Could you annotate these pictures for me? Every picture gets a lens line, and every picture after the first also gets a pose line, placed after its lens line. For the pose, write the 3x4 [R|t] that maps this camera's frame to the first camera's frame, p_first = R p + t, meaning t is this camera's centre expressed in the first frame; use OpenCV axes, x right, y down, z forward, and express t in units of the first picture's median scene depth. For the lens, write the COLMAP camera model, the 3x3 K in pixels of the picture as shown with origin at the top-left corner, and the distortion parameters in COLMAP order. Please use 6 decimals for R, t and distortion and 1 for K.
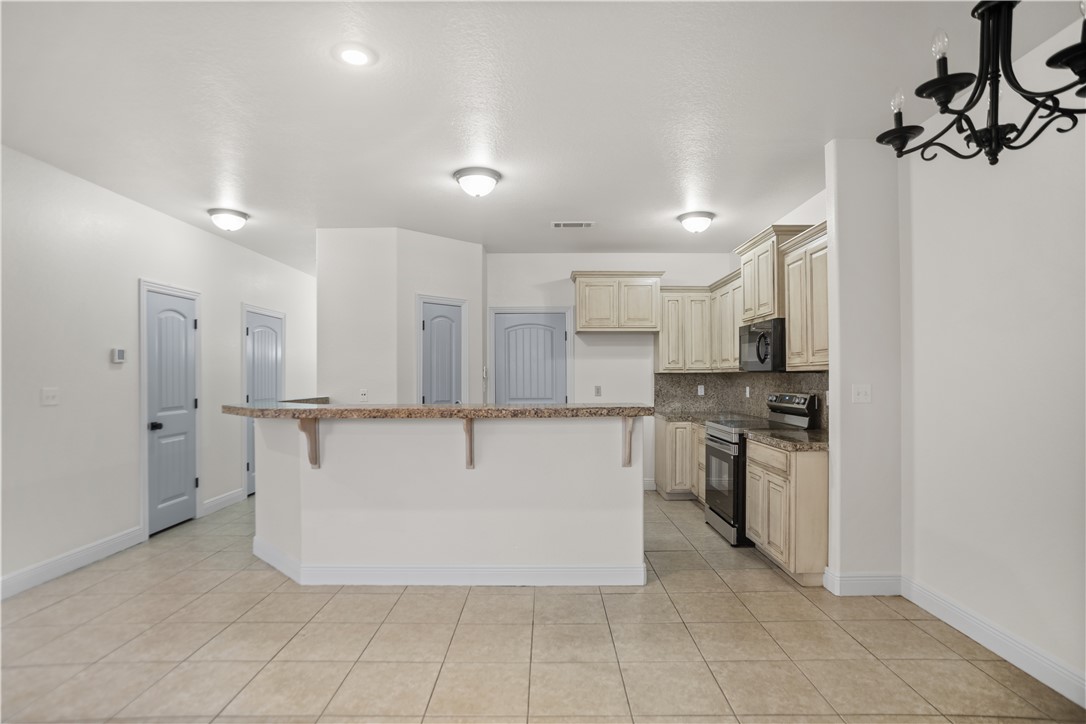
lens RADIAL K [[552.2, 0, 545.2], [0, 552.2, 368.7], [0, 0, 1]] dist [-0.065673, 0.051155]
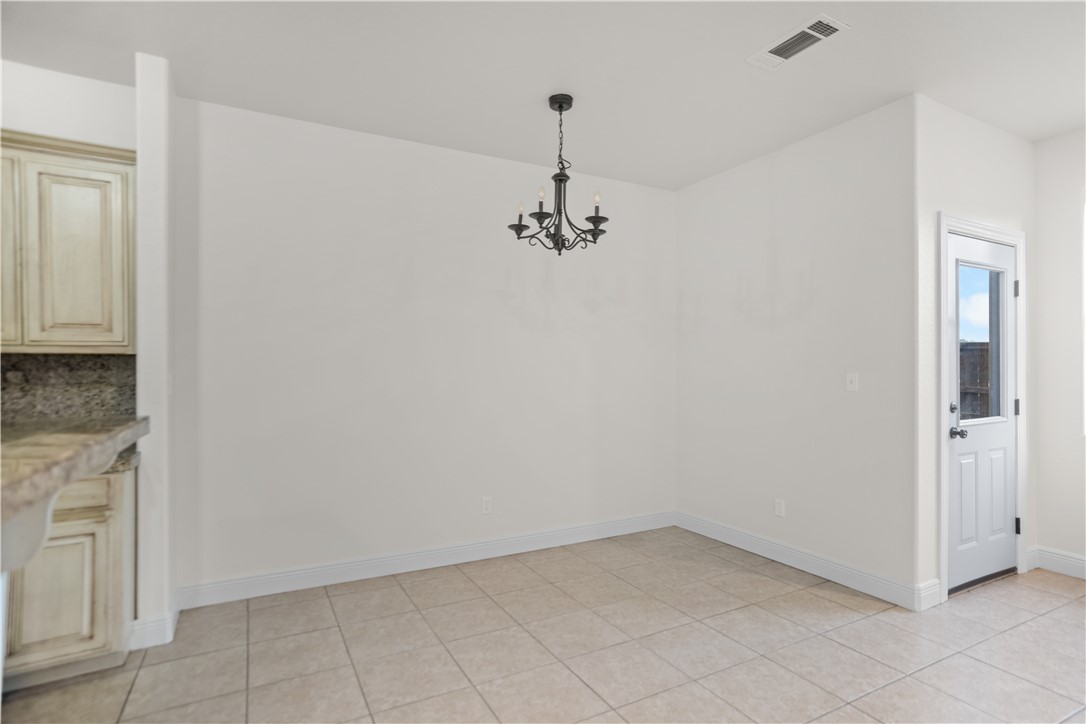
lens RADIAL K [[559.5, 0, 551.0], [0, 559.5, 368.3], [0, 0, 1]] dist [-0.071089, 0.058498]
pose [[-0.484279, 0.006561, 0.874889, -0.317215], [-0.007537, 0.999903, -0.011670, 0.021671], [-0.874881, -0.012246, -0.484183, 0.681314]]
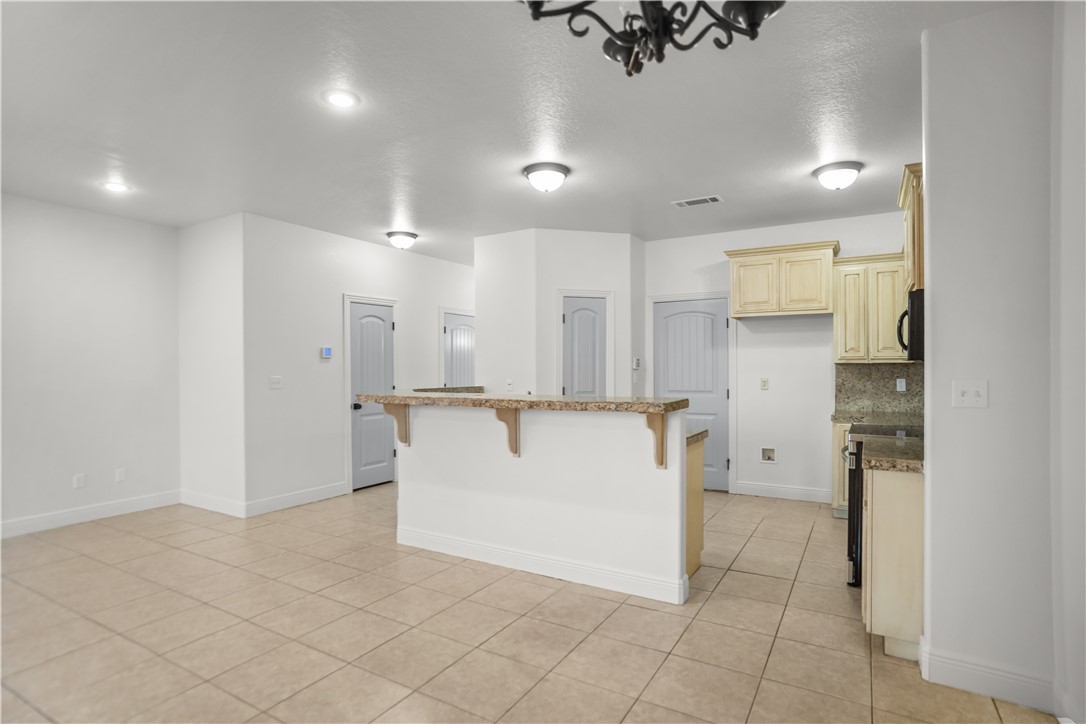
lens RADIAL K [[549.6, 0, 550.7], [0, 549.6, 366.5], [0, 0, 1]] dist [-0.069724, 0.056598]
pose [[0.862717, -0.001634, -0.505684, 0.357147], [0.007954, 0.999915, 0.010339, 0.000696], [0.505624, -0.012942, 0.862657, 0.115935]]
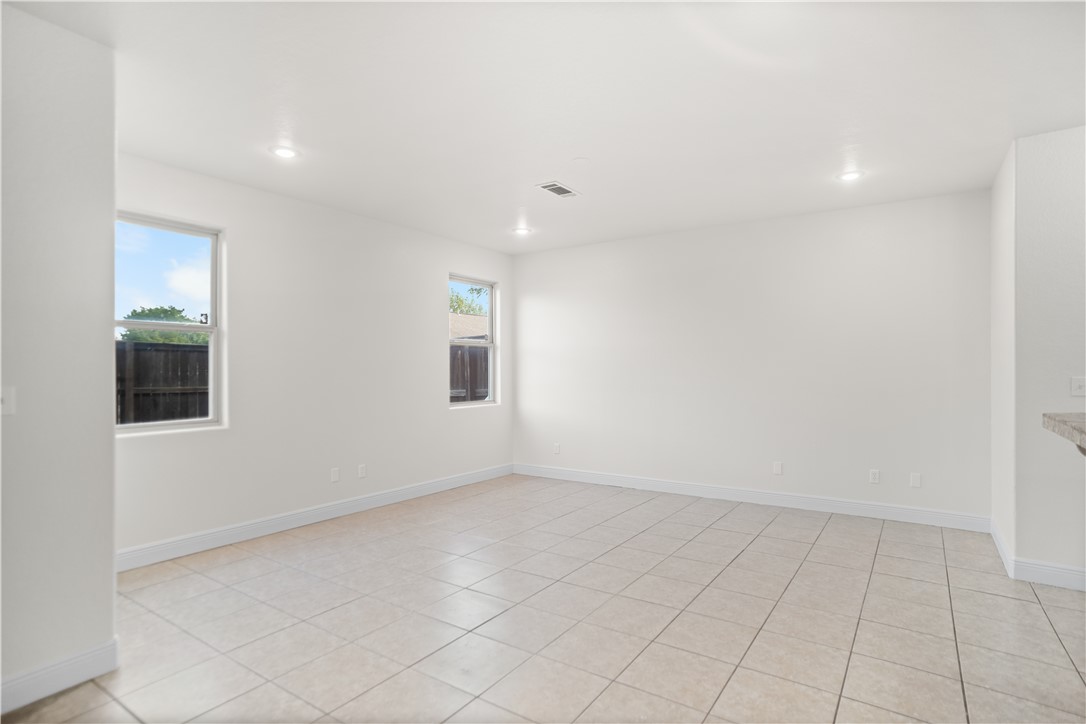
lens RADIAL K [[552.2, 0, 545.2], [0, 552.2, 368.7], [0, 0, 1]] dist [-0.065673, 0.051155]
pose [[-0.557215, 0.007435, -0.830335, 0.267834], [0.016964, 0.999853, -0.002431, 0.010013], [0.830195, -0.015440, -0.557259, 0.640890]]
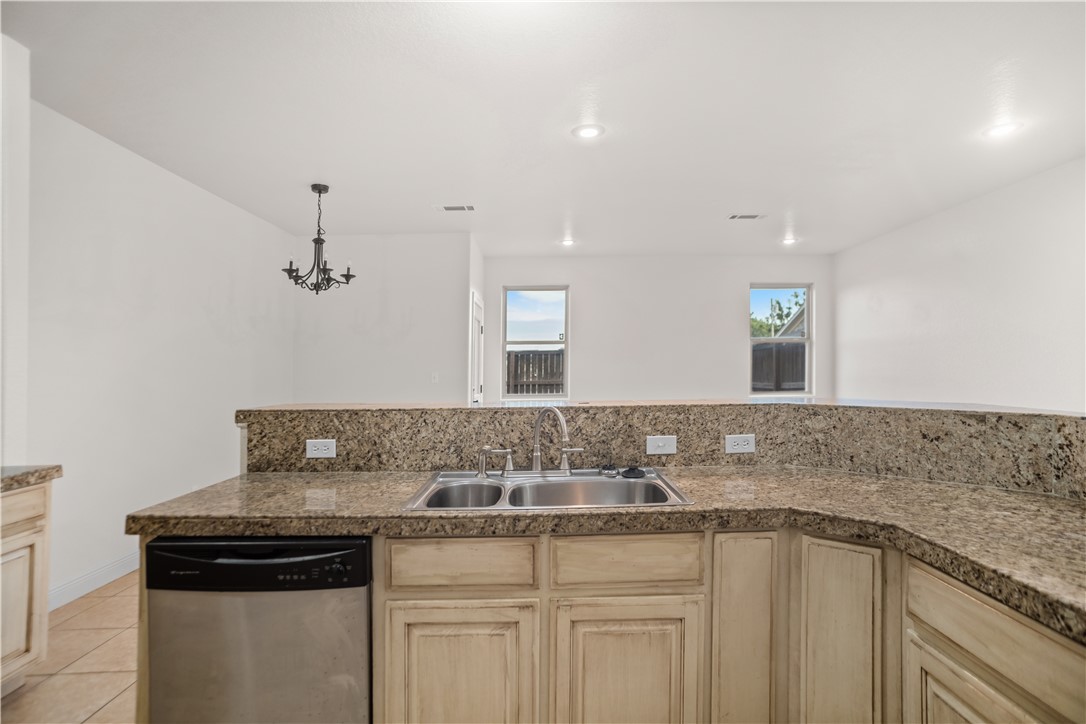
lens RADIAL K [[556.0, 0, 548.1], [0, 556.0, 360.6], [0, 0, 1]] dist [-0.064636, 0.049037]
pose [[-0.999800, 0.016914, -0.010714, -0.127845], [0.017171, 0.999557, -0.024321, 0.025030], [0.010298, -0.024500, -0.999647, 1.332970]]
